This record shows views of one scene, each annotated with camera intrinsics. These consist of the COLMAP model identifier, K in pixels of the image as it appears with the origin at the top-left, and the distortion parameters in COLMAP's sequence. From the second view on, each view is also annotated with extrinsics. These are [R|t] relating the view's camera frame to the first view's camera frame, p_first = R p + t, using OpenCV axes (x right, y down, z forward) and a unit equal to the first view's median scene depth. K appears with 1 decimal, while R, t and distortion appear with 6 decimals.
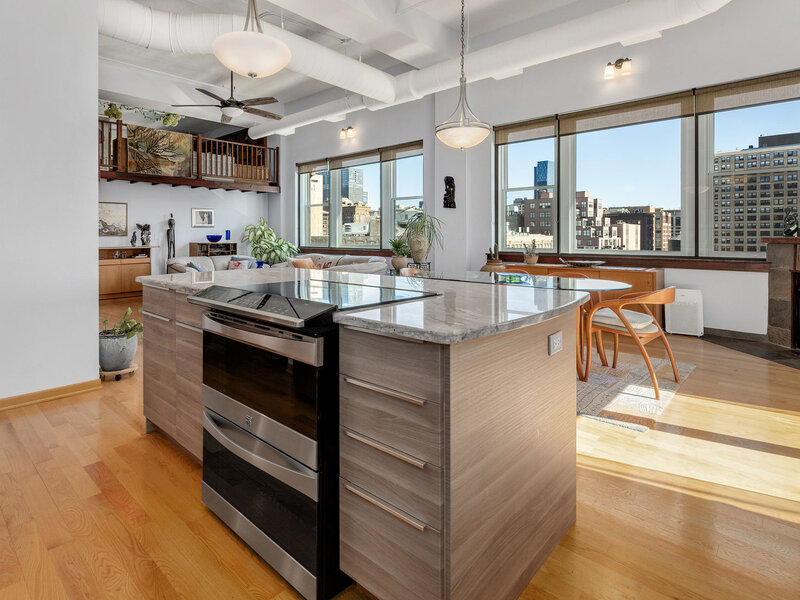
lens RADIAL K [[441.0, 0, 367.7], [0, 441.0, 238.1], [0, 0, 1]] dist [0.011382, -0.006792]
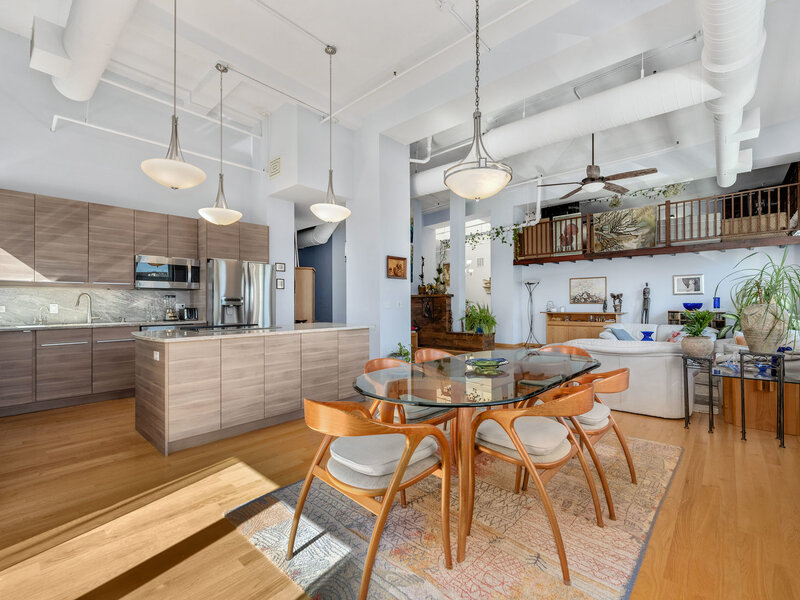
lens RADIAL K [[365.4, 0, 413.0], [0, 365.4, 301.1], [0, 0, 1]] dist [0.001625, -0.001323]
pose [[0.055515, -0.005707, -0.998442, 0.422149], [-0.003835, 0.999975, -0.005929, -0.003848], [0.998450, 0.004159, 0.055492, 0.402210]]
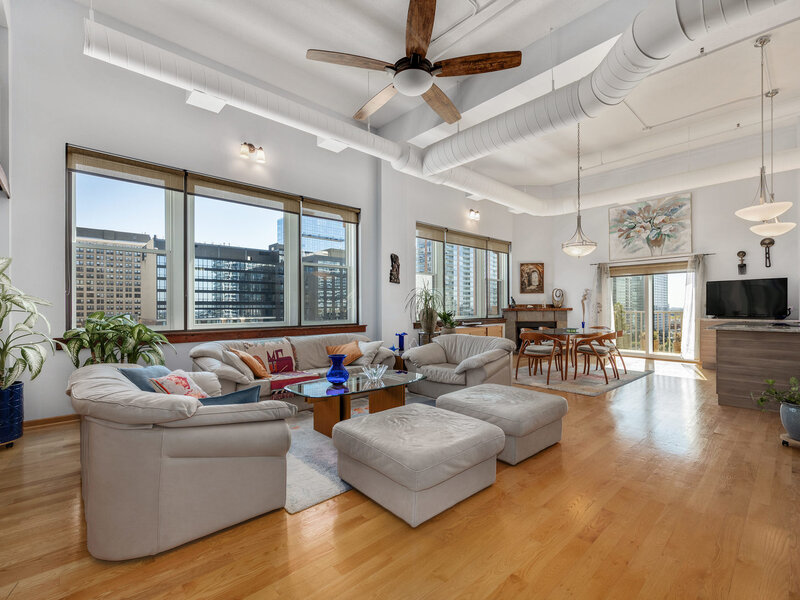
lens RADIAL K [[365.4, 0, 403.8], [0, 365.4, 307.7], [0, 0, 1]] dist [0.001625, -0.001323]
pose [[0.051241, 0.001036, 0.998686, -0.588574], [0.010602, 0.999943, -0.001581, -0.004364], [-0.998630, 0.010669, 0.051227, 0.768749]]
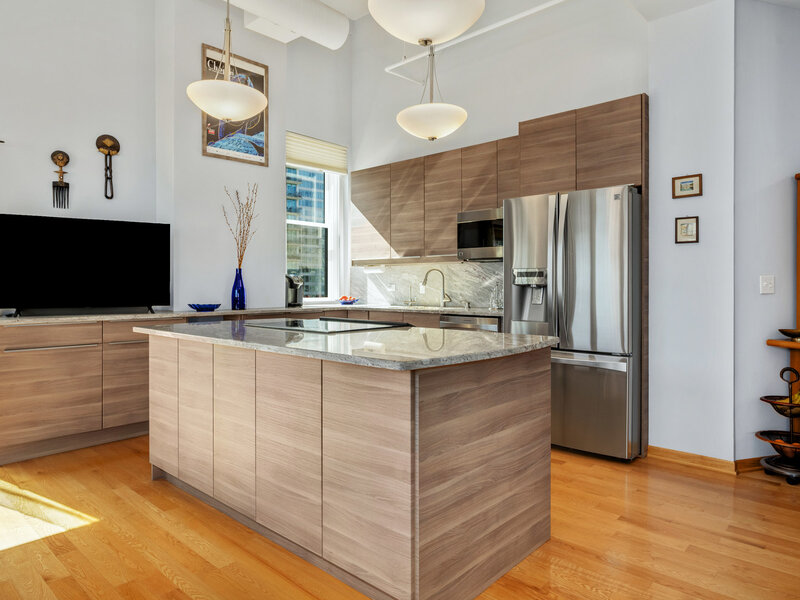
lens RADIAL K [[520.7, 0, 404.2], [0, 520.7, 286.0], [0, 0, 1]] dist [-0.004691, -0.000315]
pose [[-0.999441, 0.002071, -0.033363, -0.062965], [0.001786, 0.999962, 0.008560, -0.002616], [0.033380, 0.008496, -0.999407, 0.558745]]
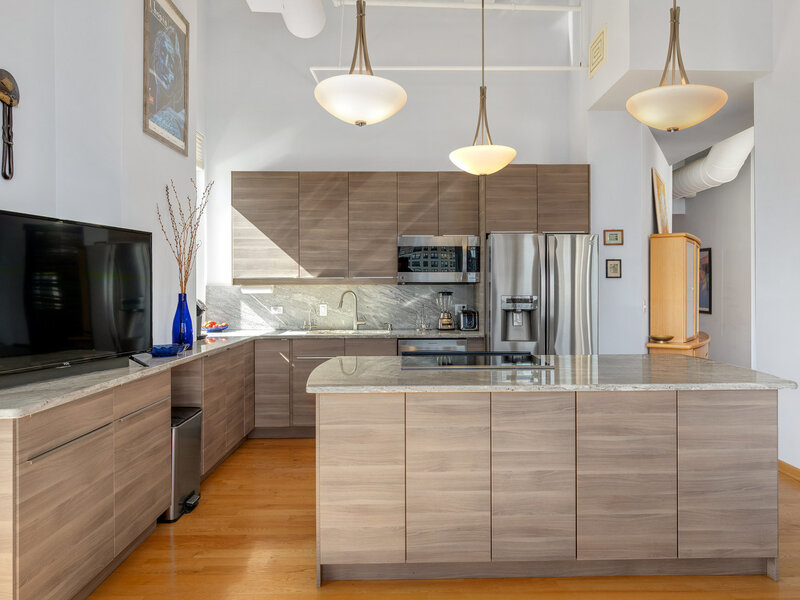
lens RADIAL K [[547.9, 0, 413.0], [0, 547.9, 286.6], [0, 0, 1]] dist [-0.004296, 0.000874]
pose [[-0.703335, 0.000456, -0.710859, 0.255091], [-0.001597, 0.999996, 0.002222, -0.022312], [0.710857, 0.002698, -0.703331, 0.434685]]
